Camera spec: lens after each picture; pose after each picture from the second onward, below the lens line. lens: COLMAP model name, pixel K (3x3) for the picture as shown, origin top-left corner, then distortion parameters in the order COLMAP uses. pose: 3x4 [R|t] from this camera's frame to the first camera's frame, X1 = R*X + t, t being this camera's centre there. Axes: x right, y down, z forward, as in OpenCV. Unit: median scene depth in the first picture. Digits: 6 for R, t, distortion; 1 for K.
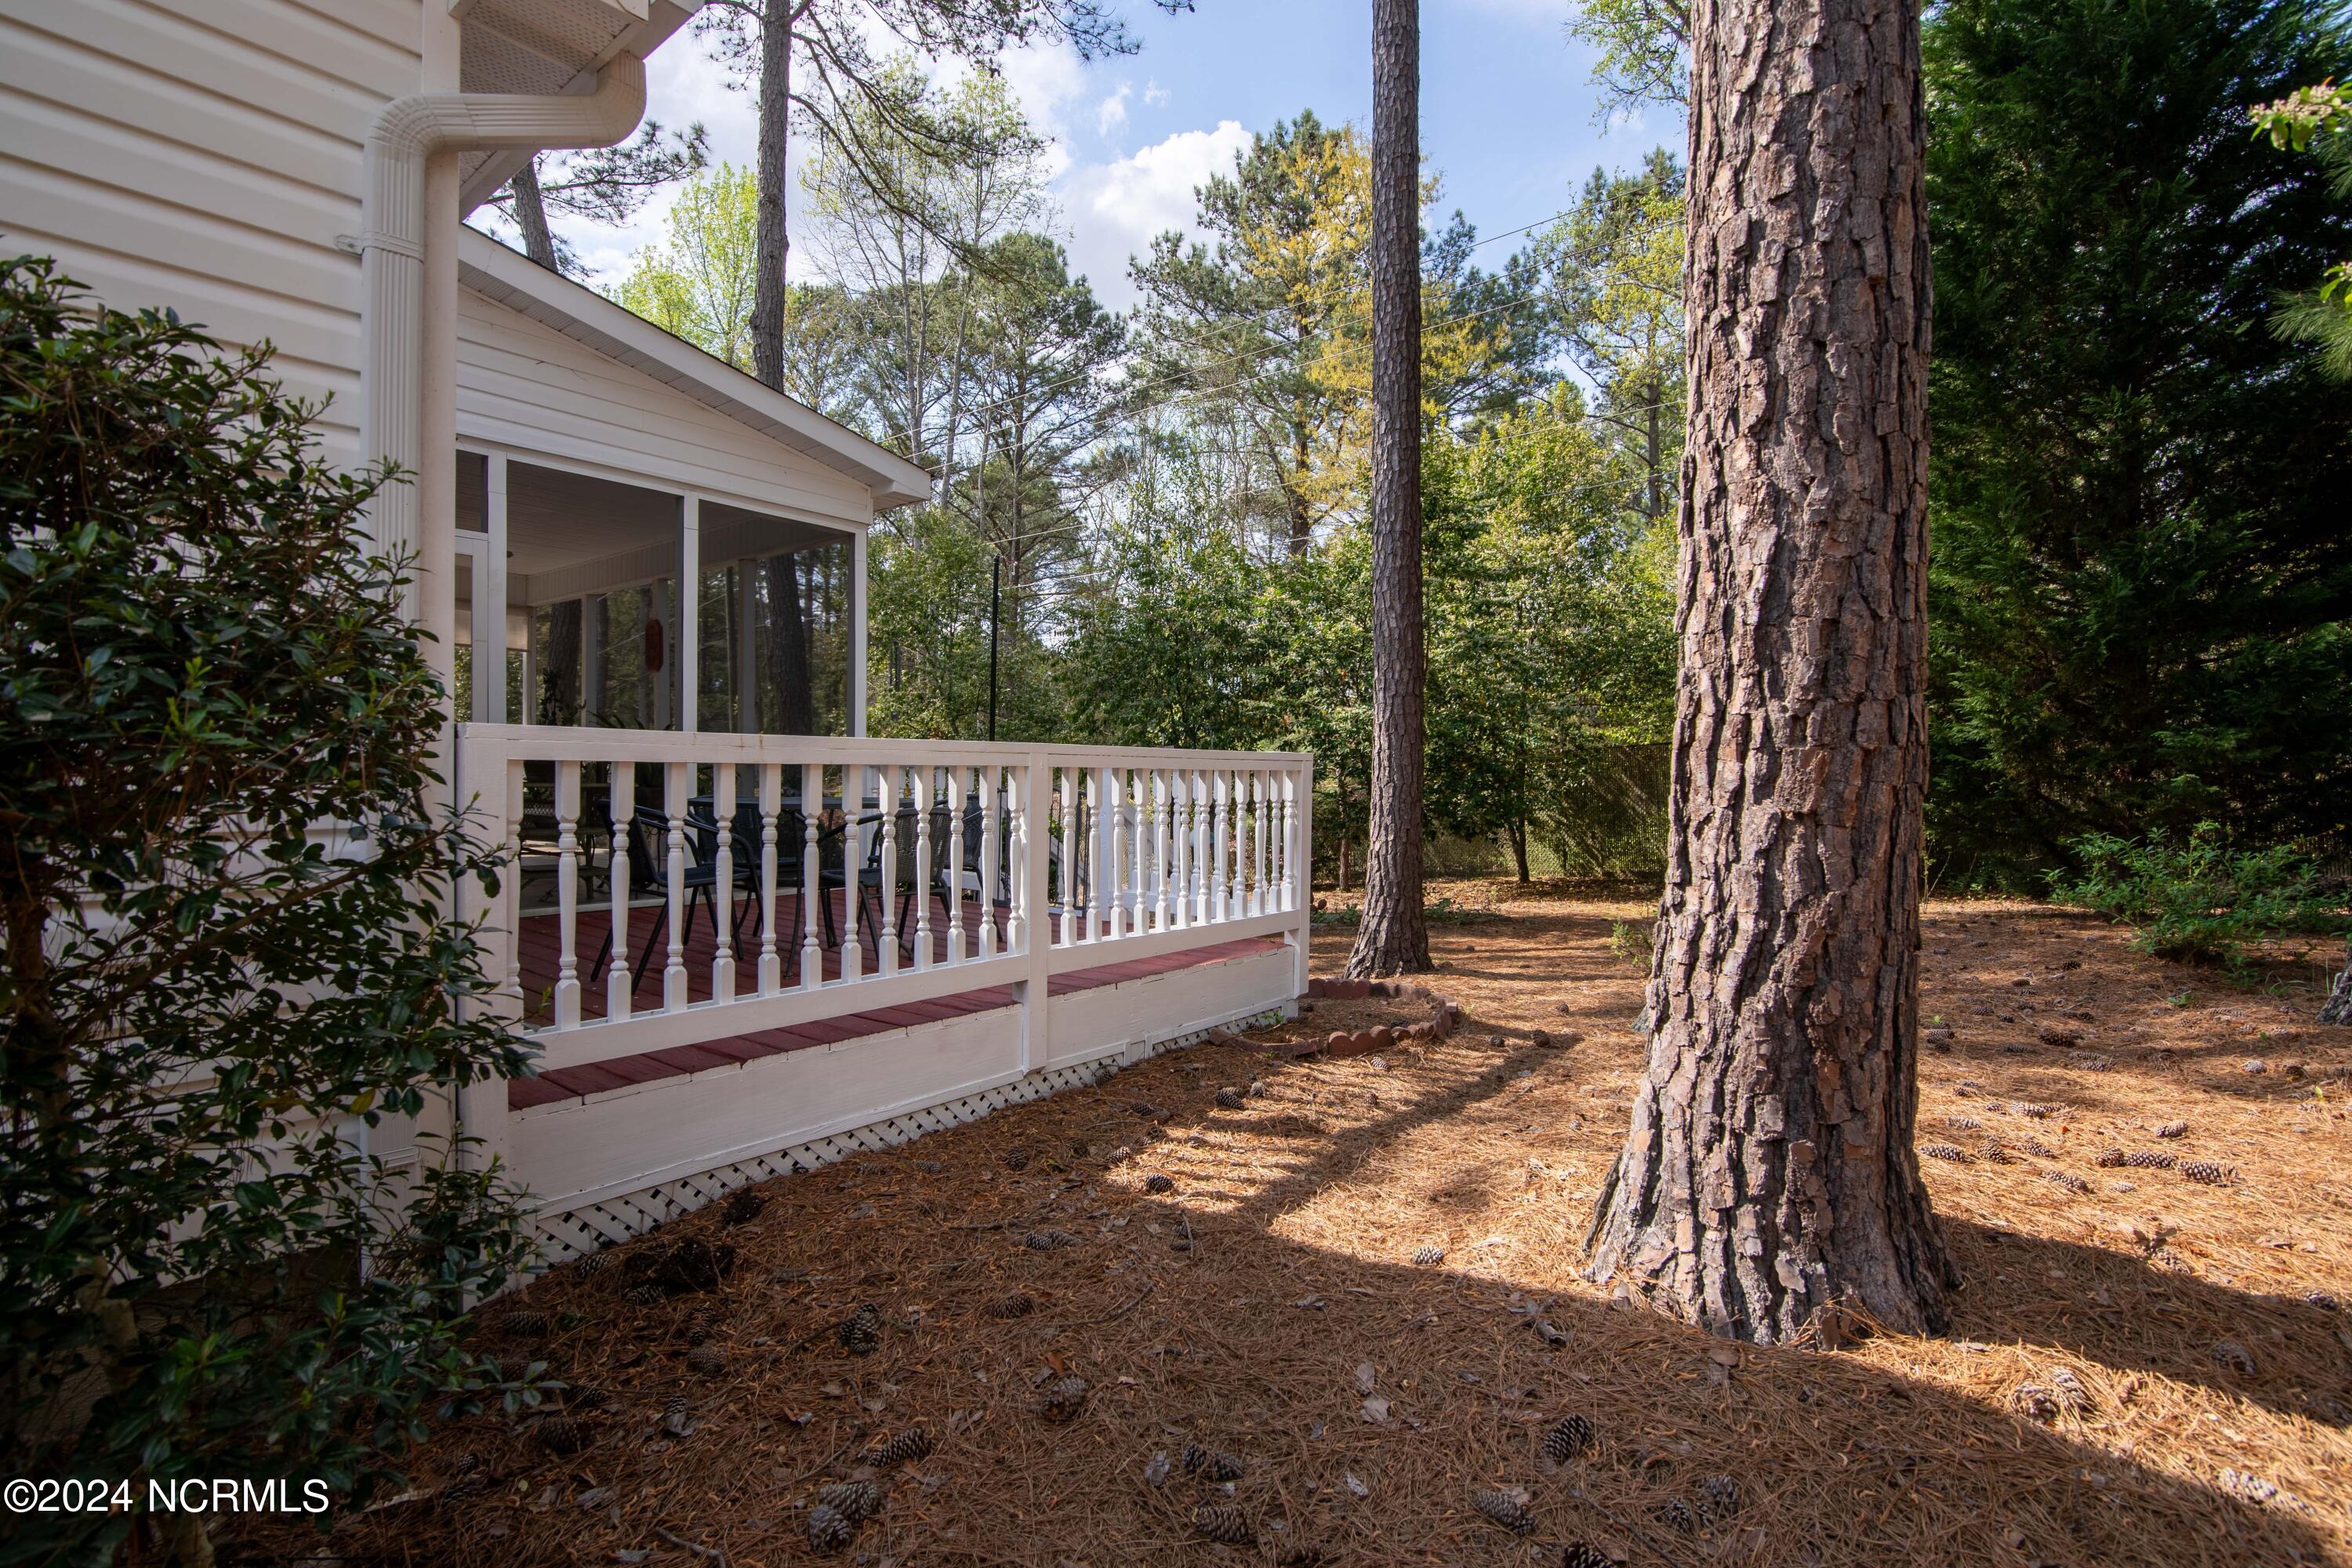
lens RADIAL K [[1087.2, 0, 1180.3], [0, 1087.2, 781.2], [0, 0, 1]] dist [-0.004807, -0.000156]
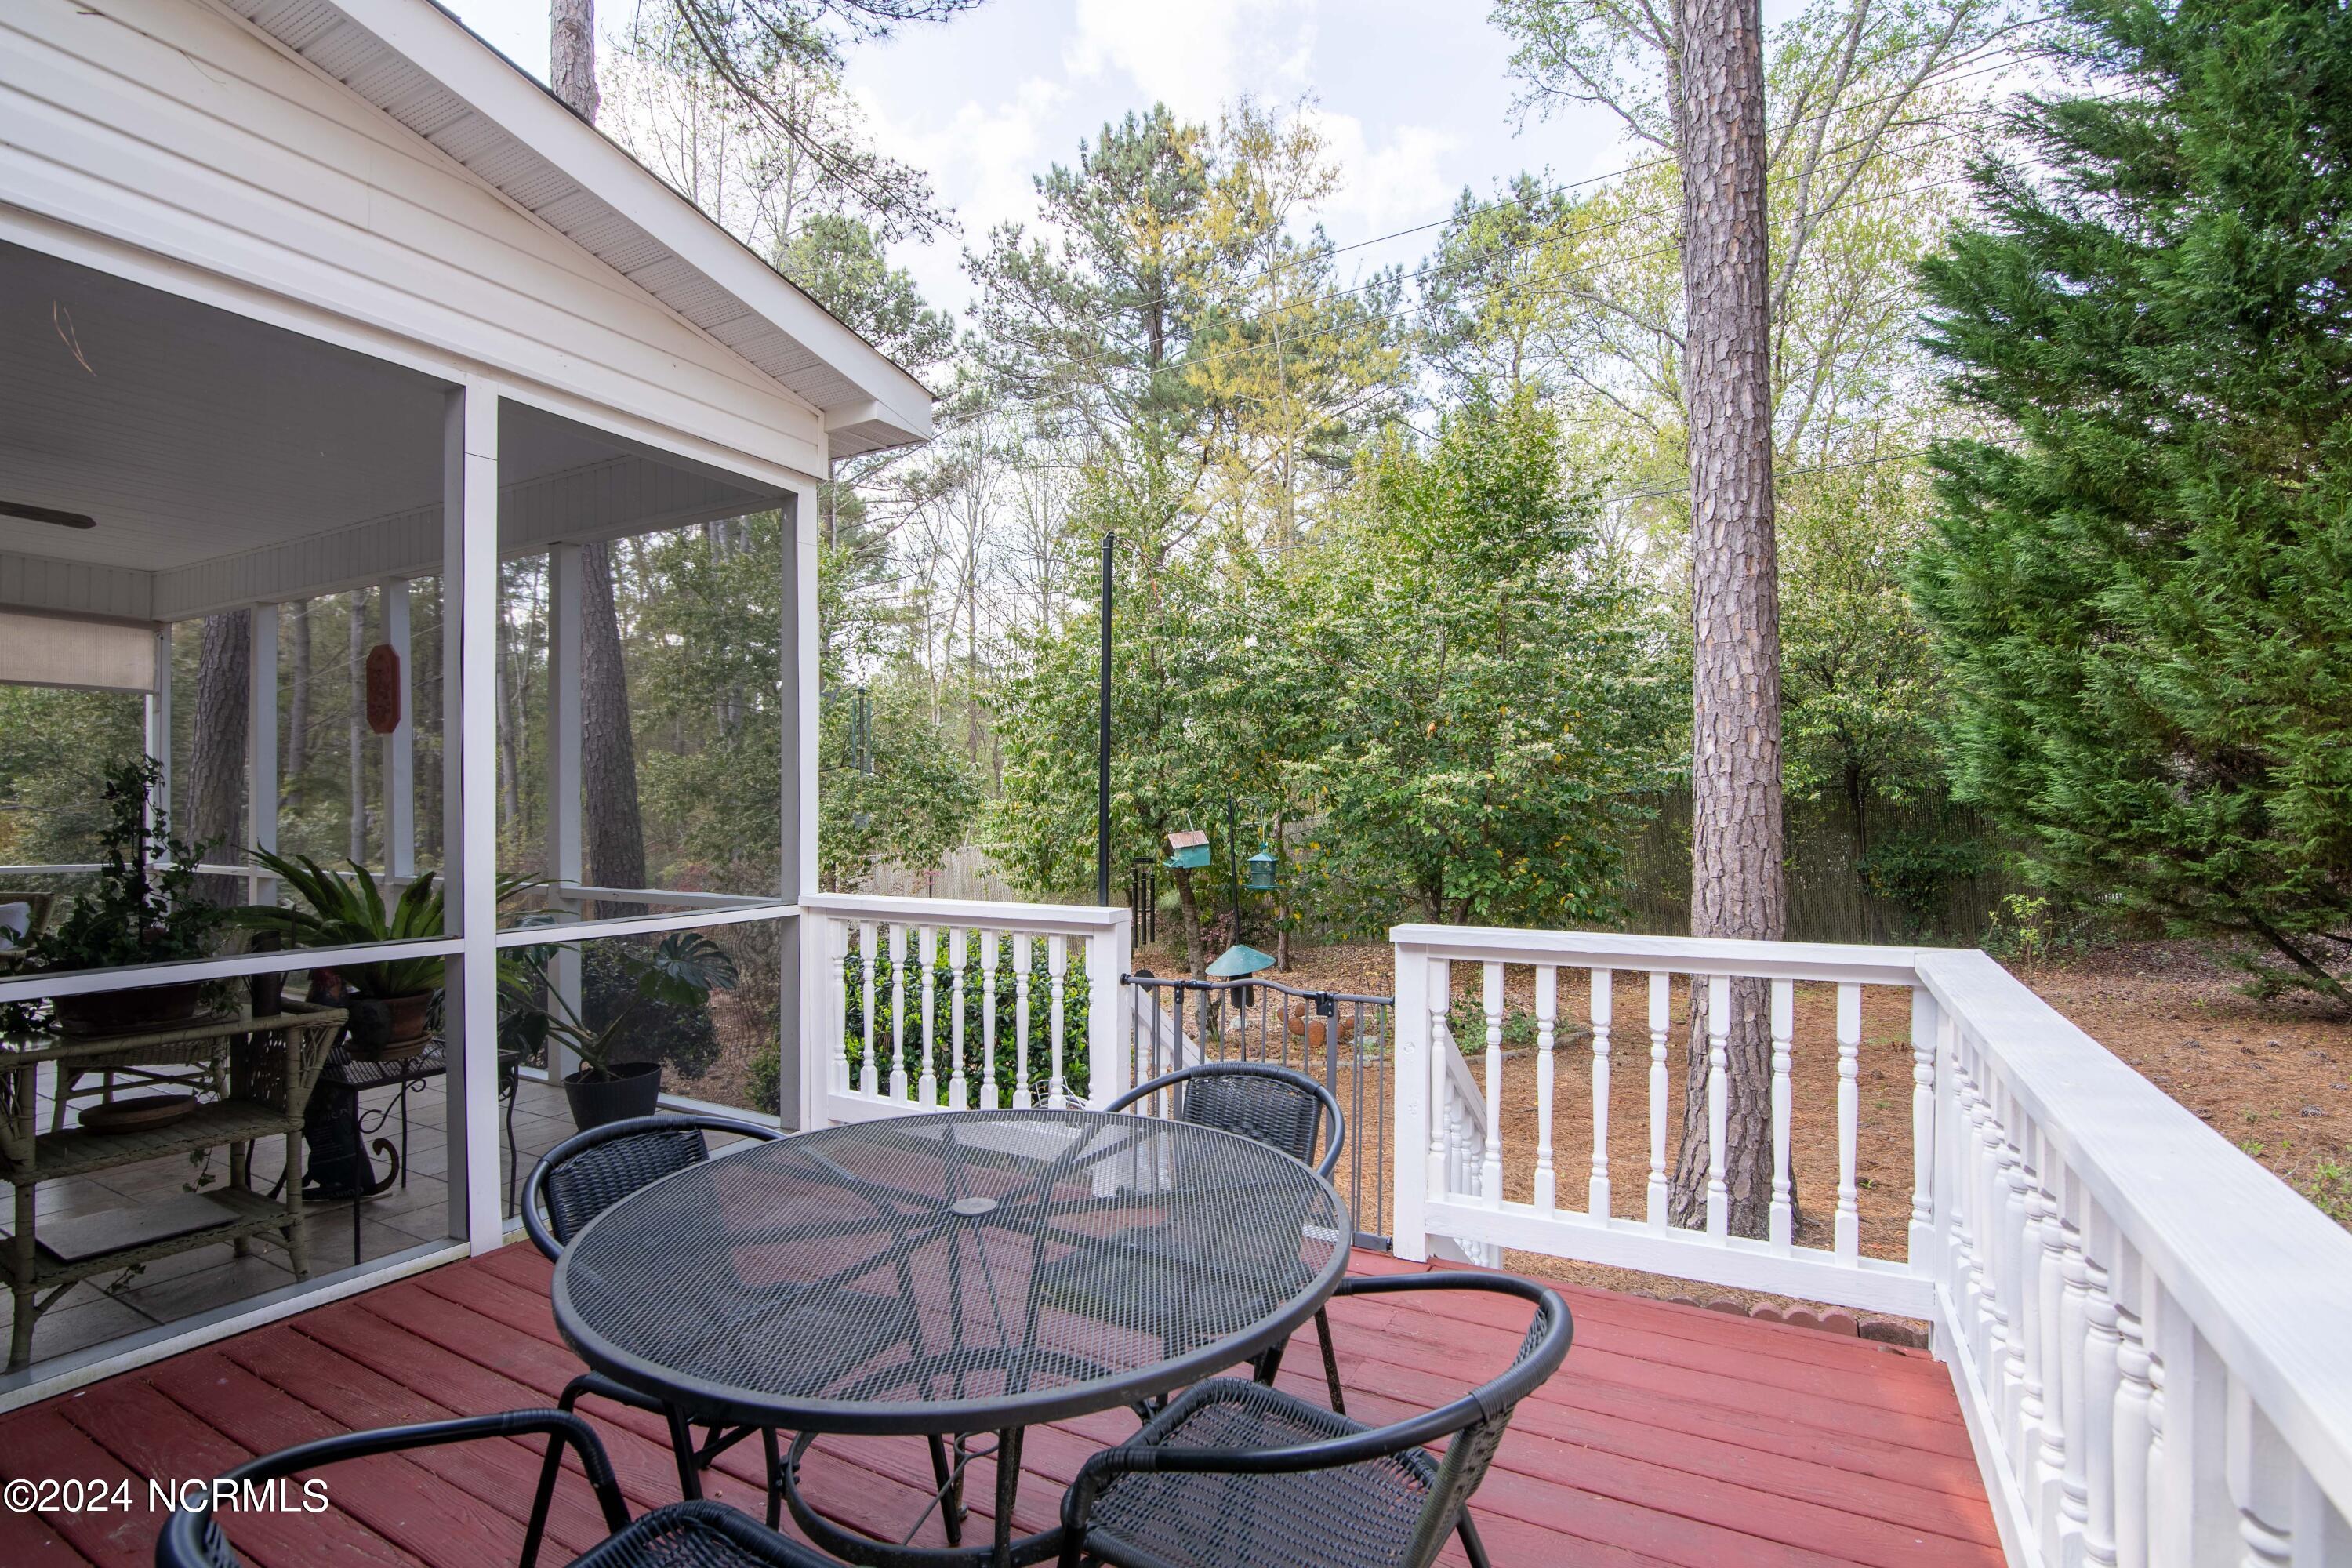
lens RADIAL K [[1087.2, 0, 1171.9], [0, 1087.2, 791.8], [0, 0, 1]] dist [-0.004807, -0.000156]
pose [[0.983047, -0.011722, 0.182980, -0.046881], [0.014917, 0.999759, -0.016098, -0.014227], [-0.182748, 0.018554, 0.982985, 0.093315]]
